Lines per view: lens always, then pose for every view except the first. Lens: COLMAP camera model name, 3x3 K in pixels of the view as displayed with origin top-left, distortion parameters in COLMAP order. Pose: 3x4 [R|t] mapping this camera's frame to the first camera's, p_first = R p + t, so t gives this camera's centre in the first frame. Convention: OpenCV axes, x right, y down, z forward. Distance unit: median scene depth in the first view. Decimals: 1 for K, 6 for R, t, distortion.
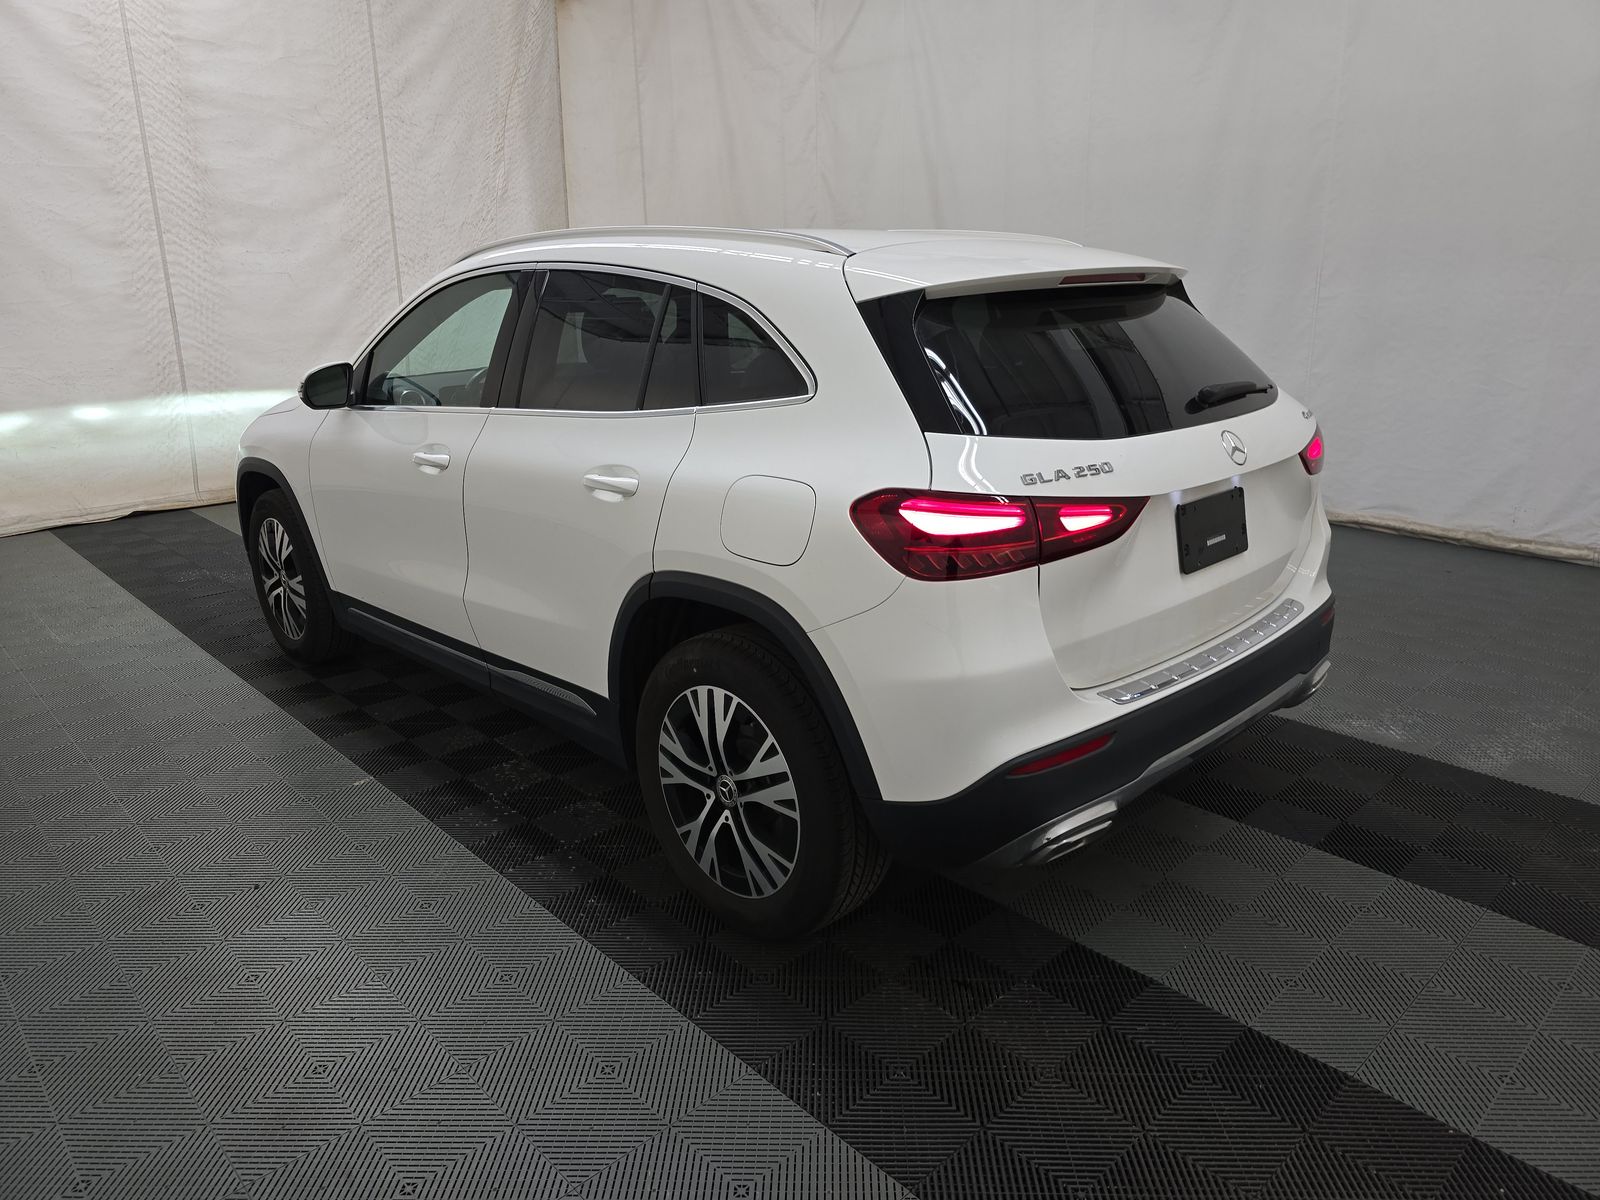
lens RADIAL K [[1055.9, 0, 800.0], [0, 1055.9, 600.0], [0, 0, 1]] dist [0.031633, -0.026311]
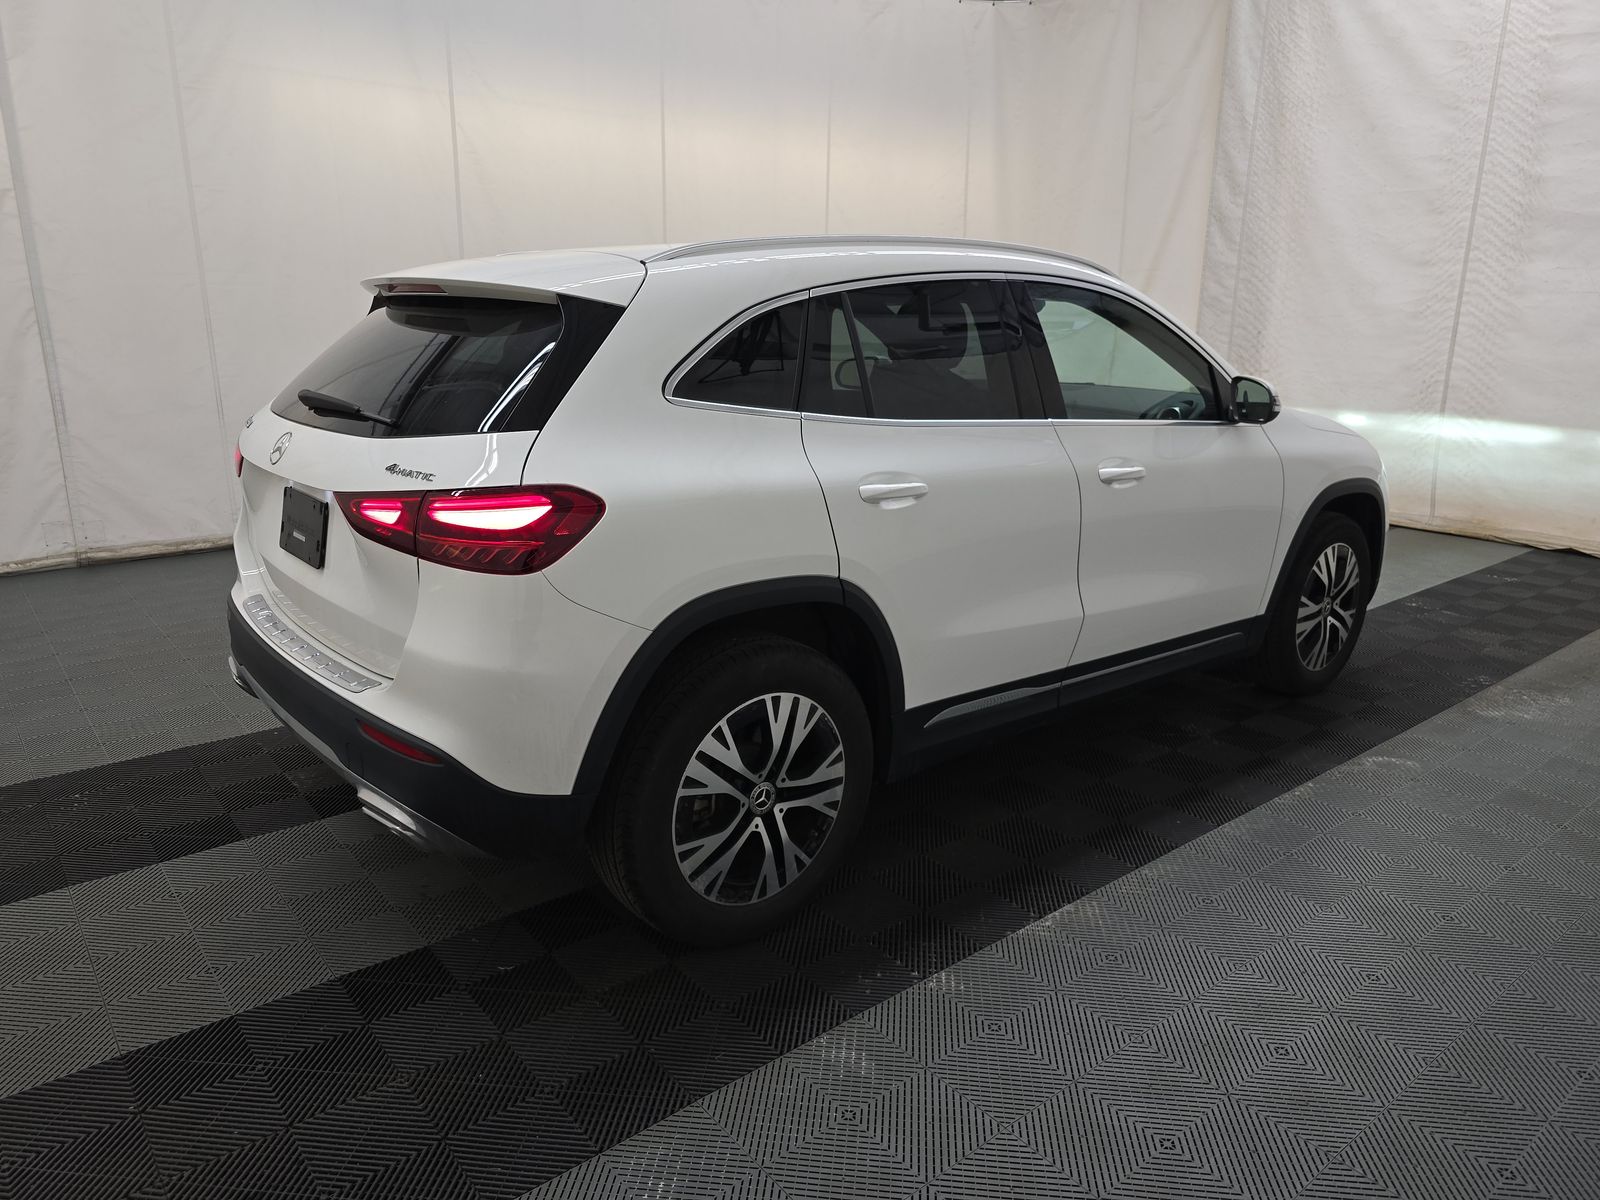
lens RADIAL K [[1077.2, 0, 808.0], [0, 1077.2, 595.0], [0, 0, 1]] dist [0.032402, -0.025509]
pose [[-0.059428, 0.275144, -0.959565, 0.468253], [-0.303073, 0.910915, 0.279964, -0.151702], [0.951113, 0.307456, 0.029254, 0.489429]]
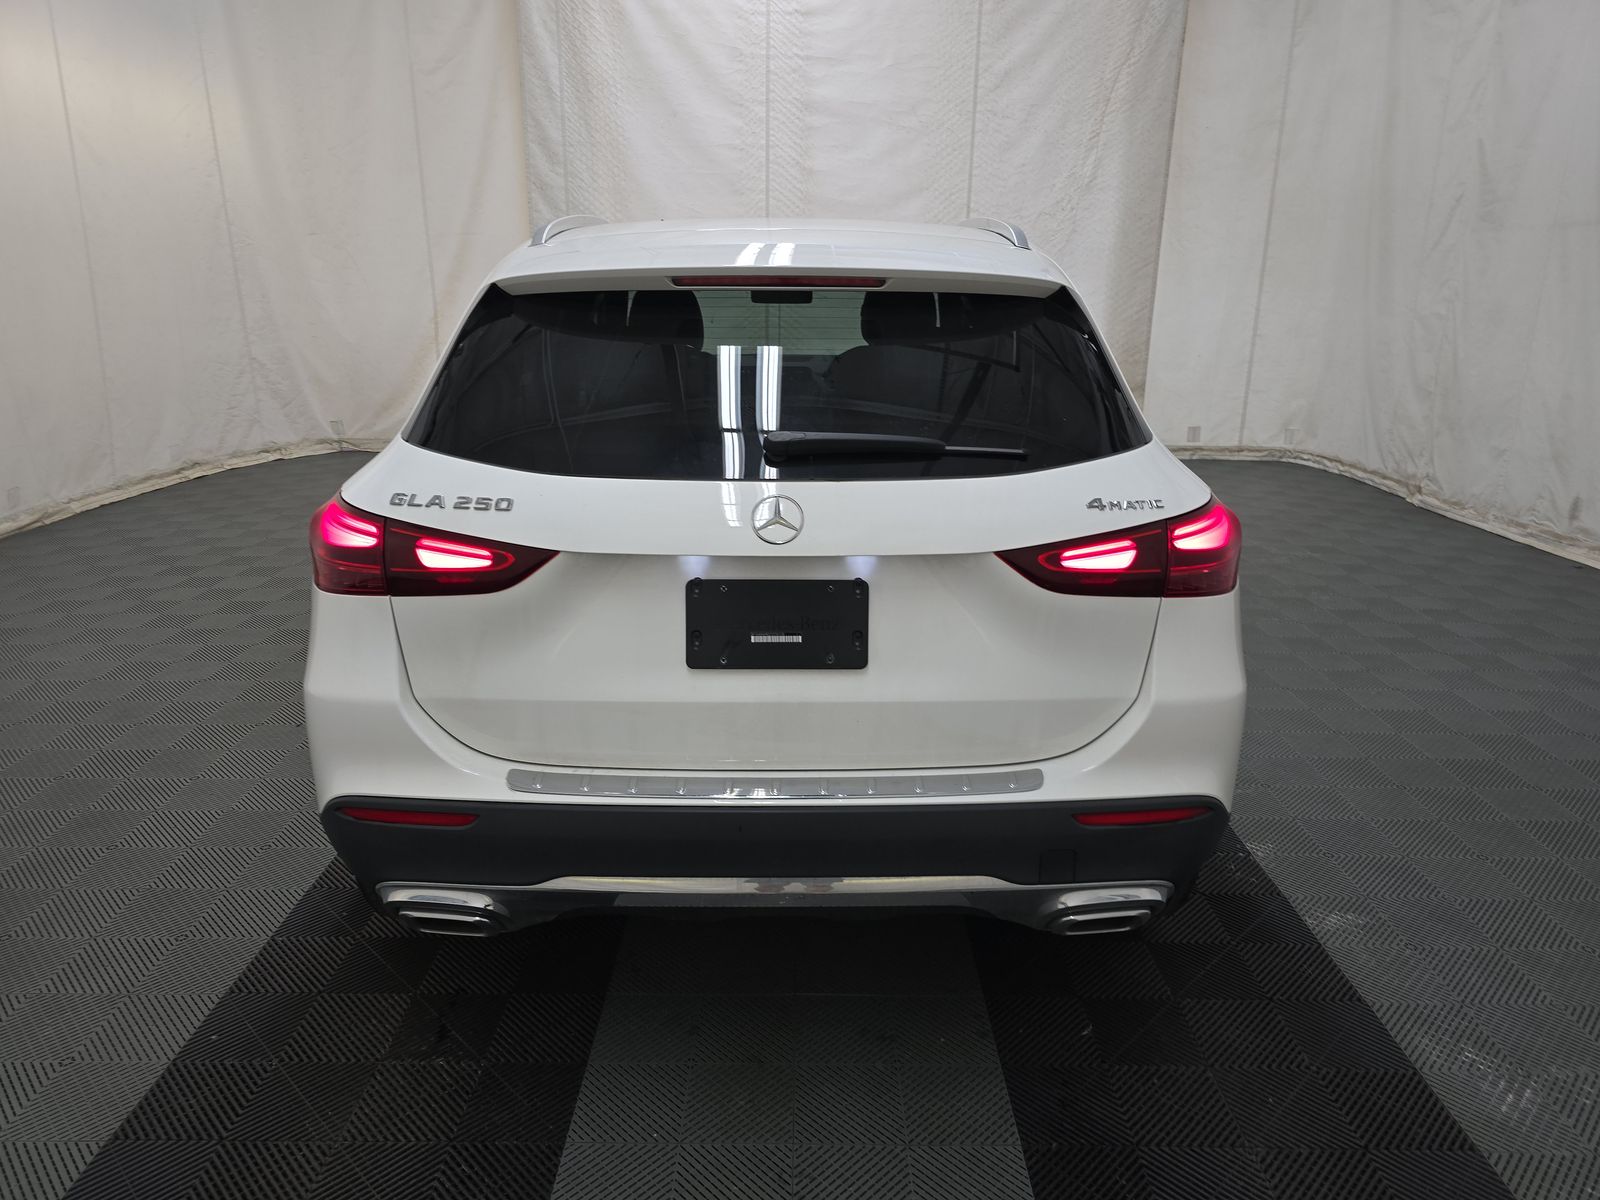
lens RADIAL K [[1077.2, 0, 808.0], [0, 1077.2, 595.0], [0, 0, 1]] dist [0.032402, -0.025509]
pose [[0.730518, 0.216561, -0.647646, 0.297735], [-0.217491, 0.972782, 0.079960, -0.050743], [0.647334, 0.082445, 0.757735, 0.148690]]
